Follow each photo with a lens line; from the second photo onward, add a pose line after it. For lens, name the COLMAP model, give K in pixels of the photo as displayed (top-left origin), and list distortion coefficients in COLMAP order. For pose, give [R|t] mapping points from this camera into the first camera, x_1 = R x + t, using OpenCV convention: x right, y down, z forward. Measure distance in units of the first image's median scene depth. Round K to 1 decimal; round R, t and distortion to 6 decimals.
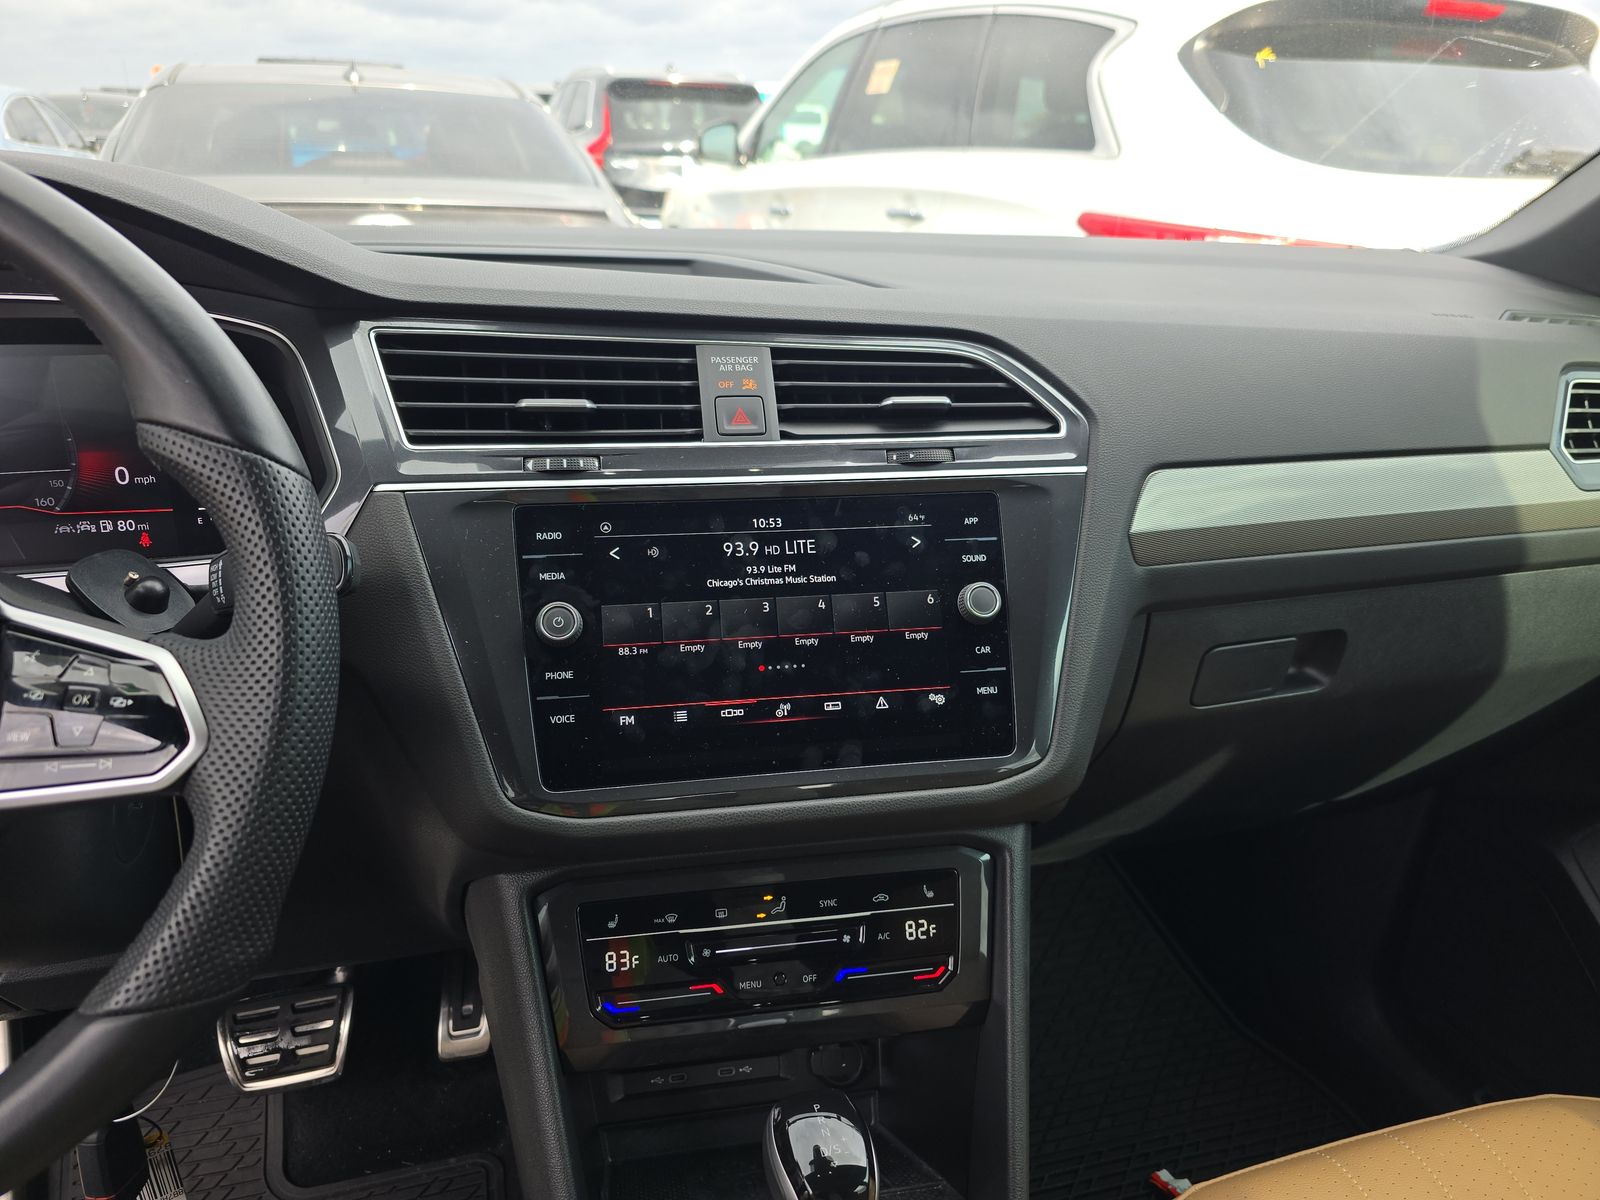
lens RADIAL K [[1073.1, 0, 792.7], [0, 1073.1, 606.4], [0, 0, 1]] dist [0.044209, -0.055200]
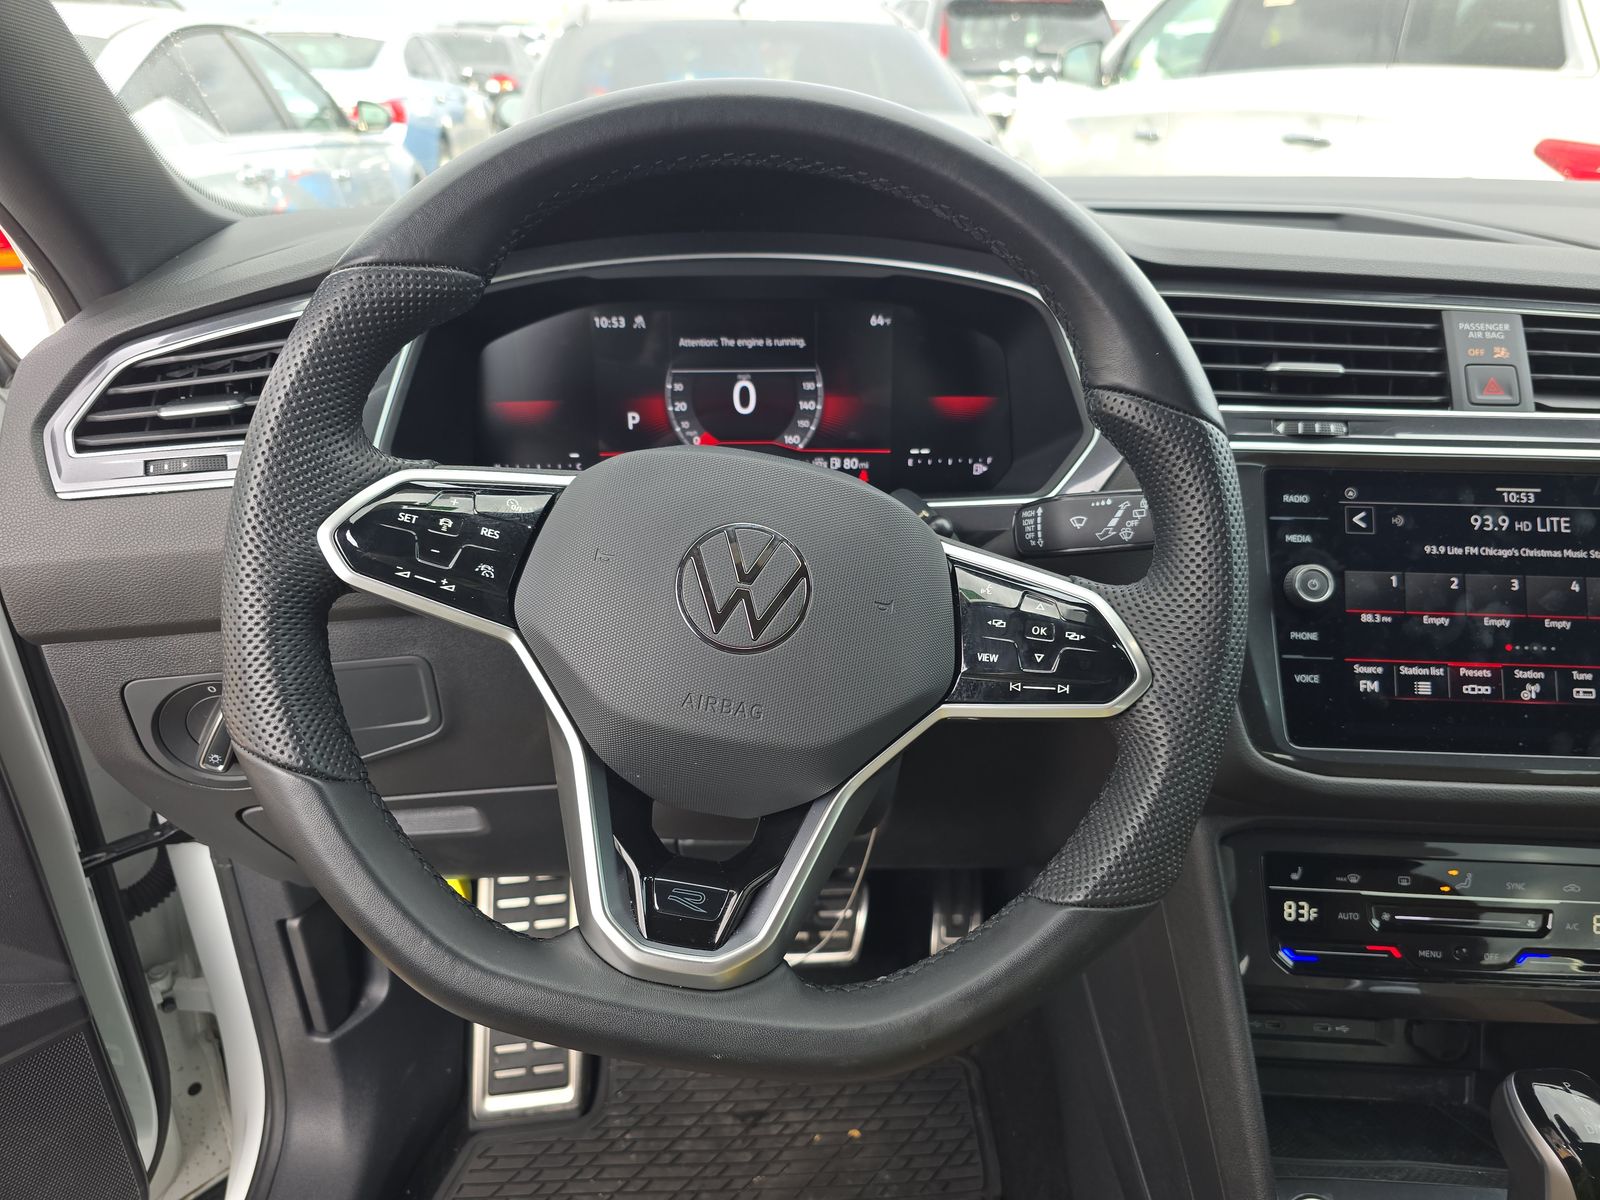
lens RADIAL K [[1073.1, 0, 792.7], [0, 1073.1, 606.4], [0, 0, 1]] dist [0.044209, -0.055200]
pose [[0.968960, 0.087334, -0.231276, -0.420144], [-0.072859, 0.994853, 0.070425, -0.001066], [0.236236, -0.051389, 0.970336, -0.110785]]
